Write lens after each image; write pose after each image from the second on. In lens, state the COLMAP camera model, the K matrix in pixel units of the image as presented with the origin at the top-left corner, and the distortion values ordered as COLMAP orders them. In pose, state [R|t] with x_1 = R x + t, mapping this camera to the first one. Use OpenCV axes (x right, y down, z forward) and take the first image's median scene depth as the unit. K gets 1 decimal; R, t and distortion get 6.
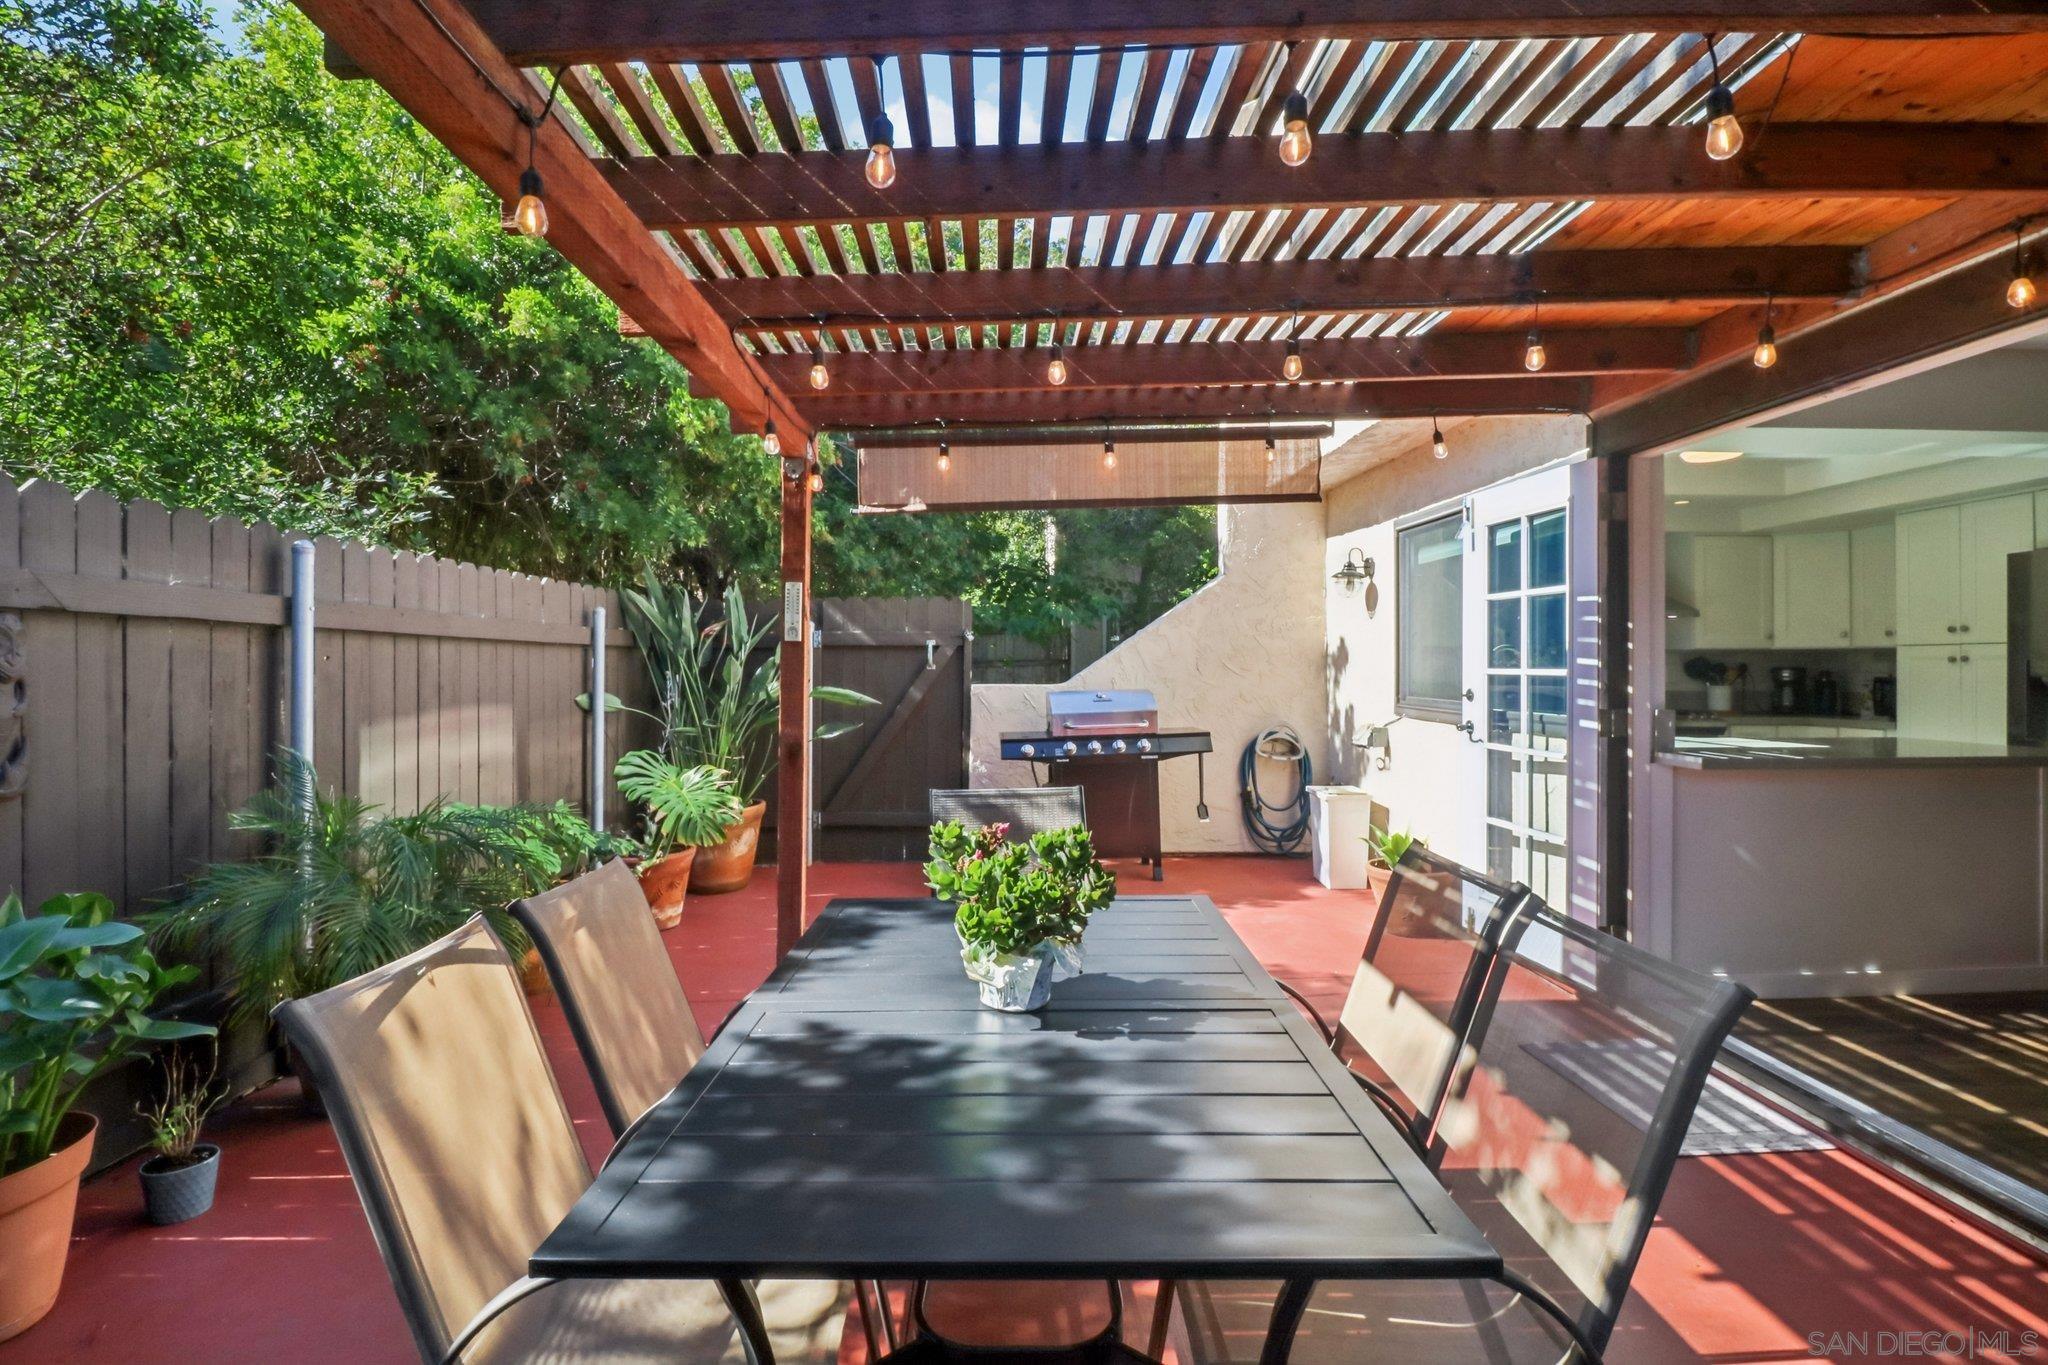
lens RADIAL K [[953.5, 0, 974.9], [0, 953.5, 651.1], [0, 0, 1]] dist [-0.001389, -0.009156]
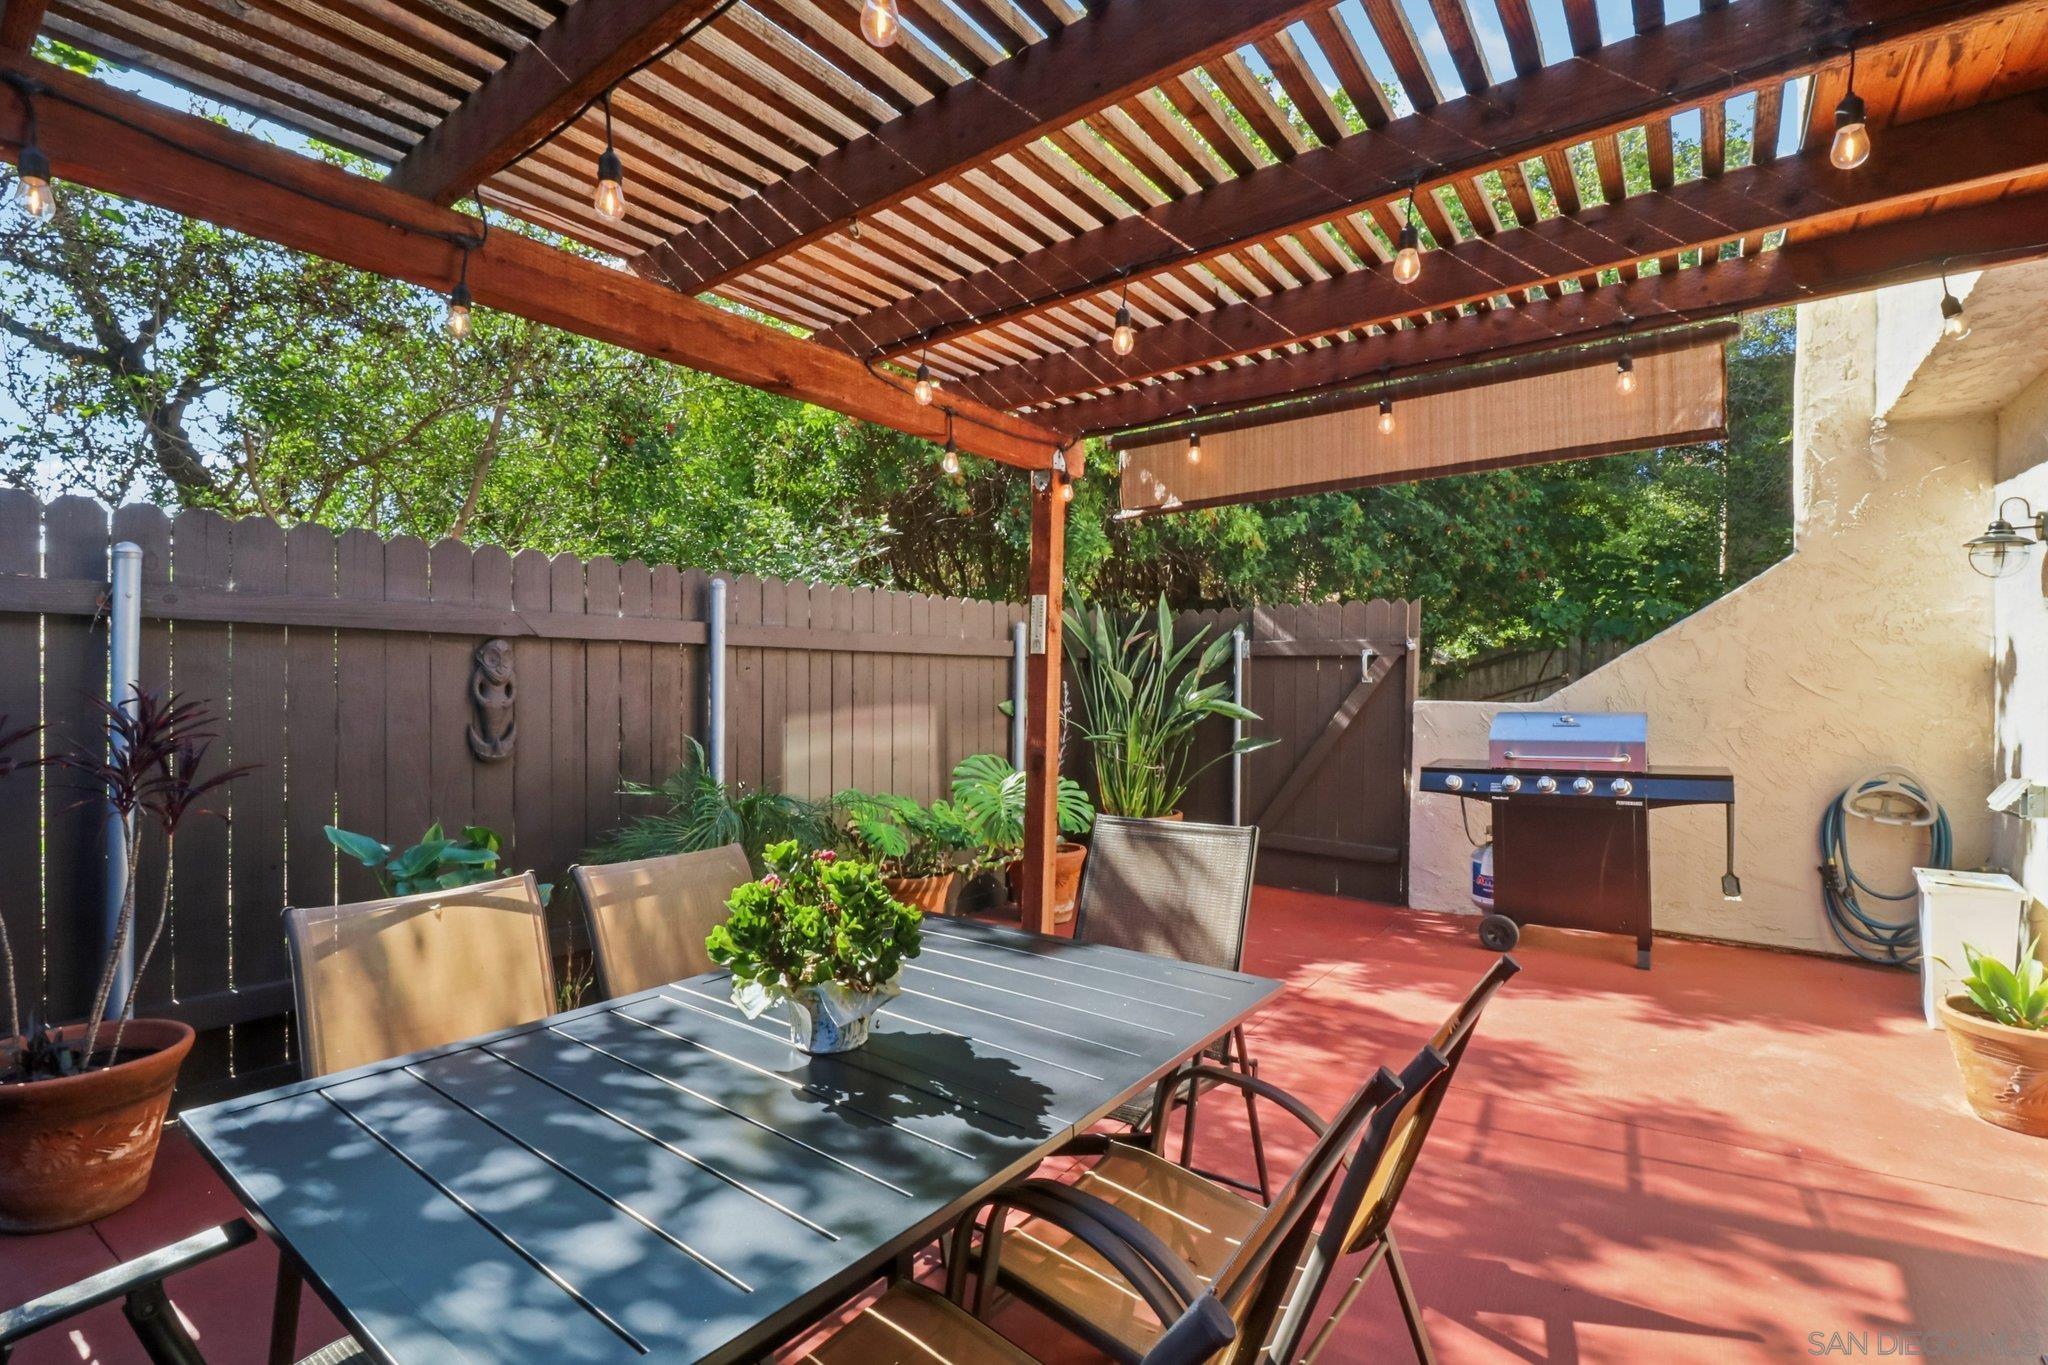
lens RADIAL K [[953.5, 0, 1021.9], [0, 953.5, 682.0], [0, 0, 1]] dist [-0.001389, -0.009156]
pose [[0.803644, 0.011950, -0.594991, 0.259684], [0.001797, 0.999745, 0.022506, -0.002135], [0.595108, -0.019156, 0.803418, 0.121141]]
